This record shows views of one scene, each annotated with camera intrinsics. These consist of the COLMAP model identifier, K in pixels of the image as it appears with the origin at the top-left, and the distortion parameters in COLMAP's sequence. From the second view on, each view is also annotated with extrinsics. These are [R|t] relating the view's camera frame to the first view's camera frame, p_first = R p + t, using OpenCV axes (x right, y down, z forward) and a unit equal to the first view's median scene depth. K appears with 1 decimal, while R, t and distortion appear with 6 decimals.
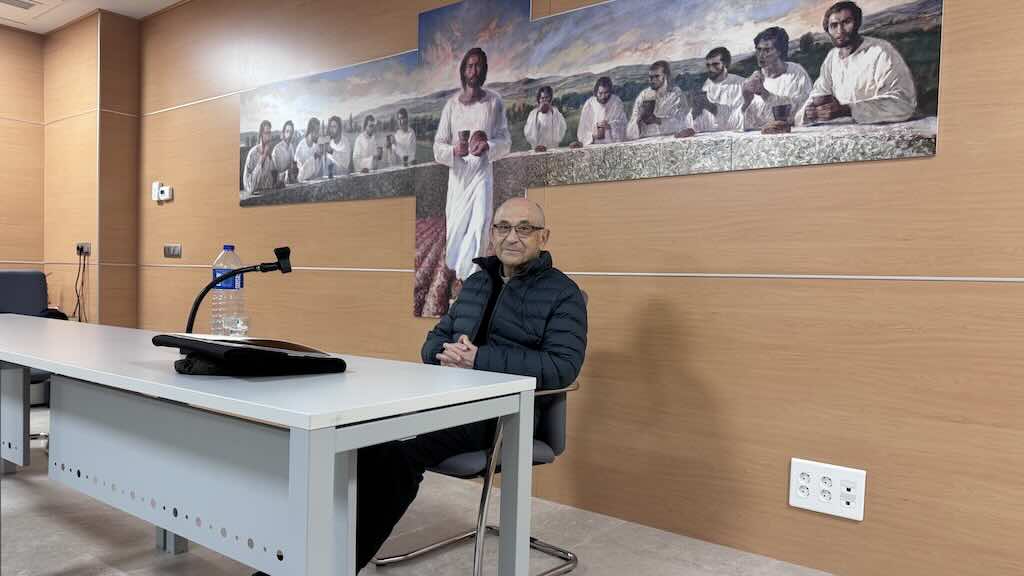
lens RADIAL K [[716.0, 0, 521.4], [0, 716.0, 304.1], [0, 0, 1]] dist [0.032991, -0.032245]
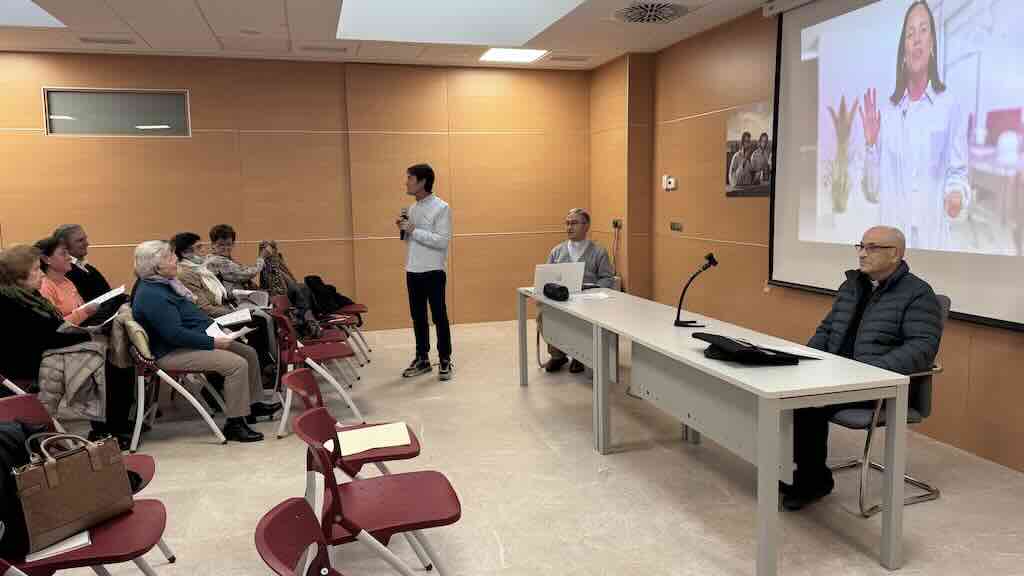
lens RADIAL K [[716.0, 0, 503.3], [0, 716.0, 282.2], [0, 0, 1]] dist [0.032991, -0.032245]
pose [[0.791244, 0.032220, -0.610651, 0.133799], [0.021394, 0.996541, 0.080302, -0.126964], [0.611126, -0.076603, 0.787818, -0.420402]]
